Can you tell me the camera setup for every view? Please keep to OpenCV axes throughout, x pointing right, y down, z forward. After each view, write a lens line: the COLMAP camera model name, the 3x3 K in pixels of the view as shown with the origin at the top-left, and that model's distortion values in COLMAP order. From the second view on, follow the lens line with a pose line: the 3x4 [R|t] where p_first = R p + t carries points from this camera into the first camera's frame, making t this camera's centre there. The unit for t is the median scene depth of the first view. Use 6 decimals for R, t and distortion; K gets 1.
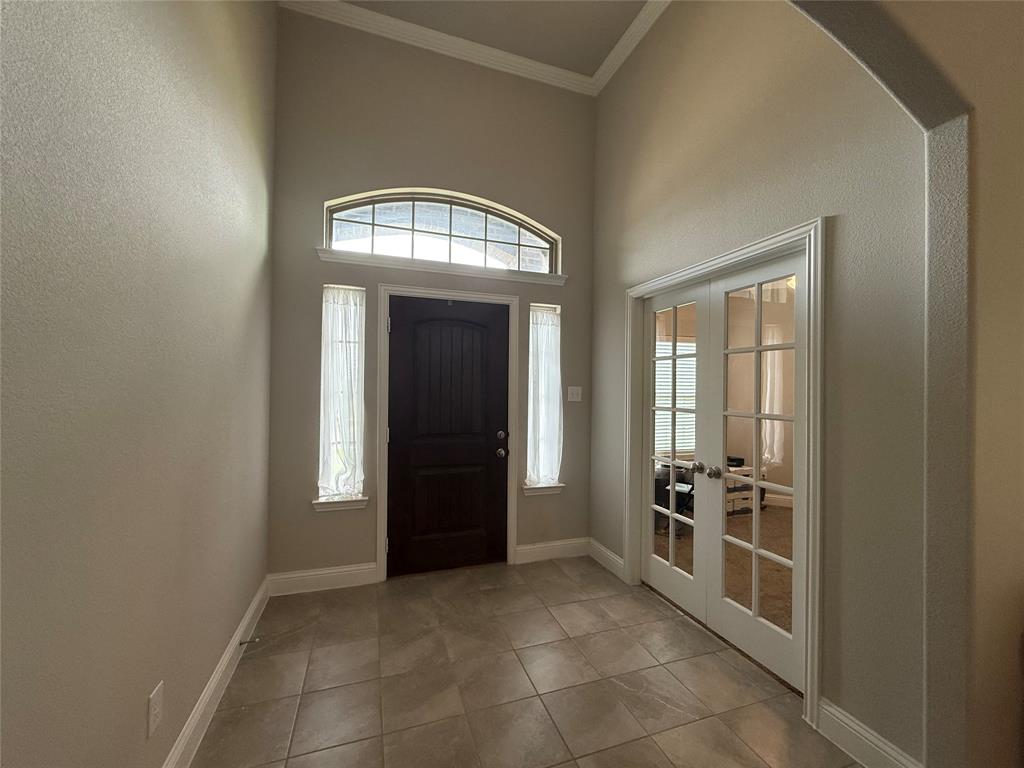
lens RADIAL K [[410.4, 0, 514.5], [0, 410.4, 384.5], [0, 0, 1]] dist [-0.000171, -0.000022]
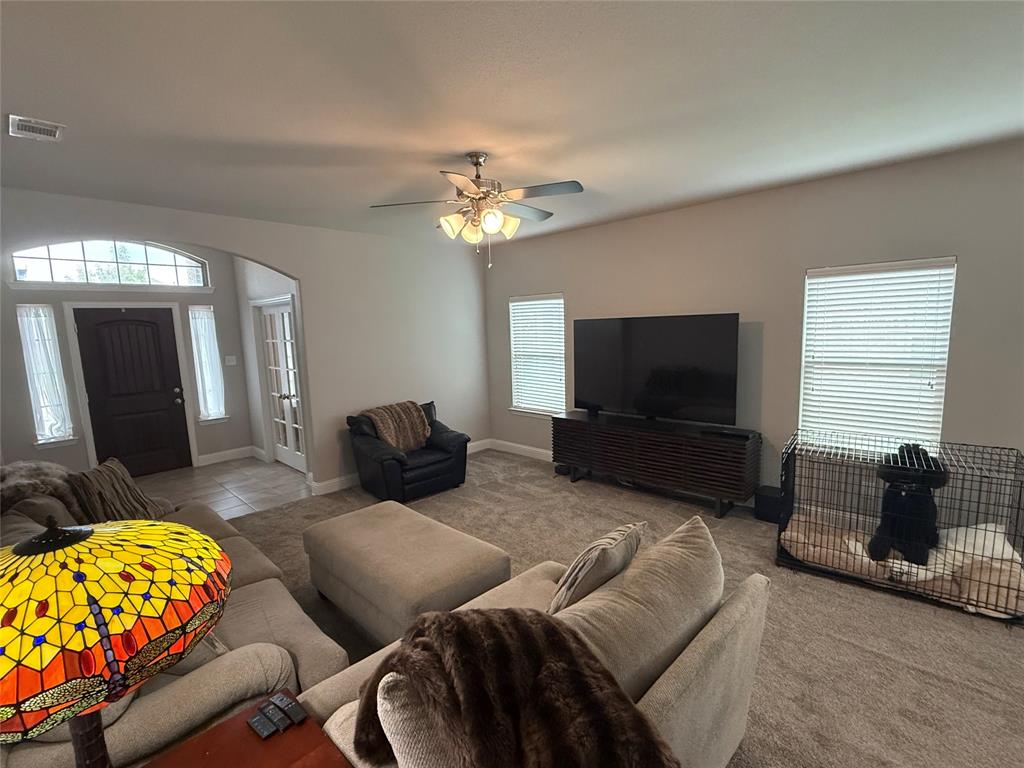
lens RADIAL K [[473.1, 0, 510.9], [0, 473.1, 385.8], [0, 0, 1]] dist [0.001381, 0.000415]
pose [[0.897426, -0.099128, 0.429884, 0.367707], [0.039777, 0.988641, 0.144934, -0.119021], [-0.439368, -0.112968, 0.891176, -1.306175]]
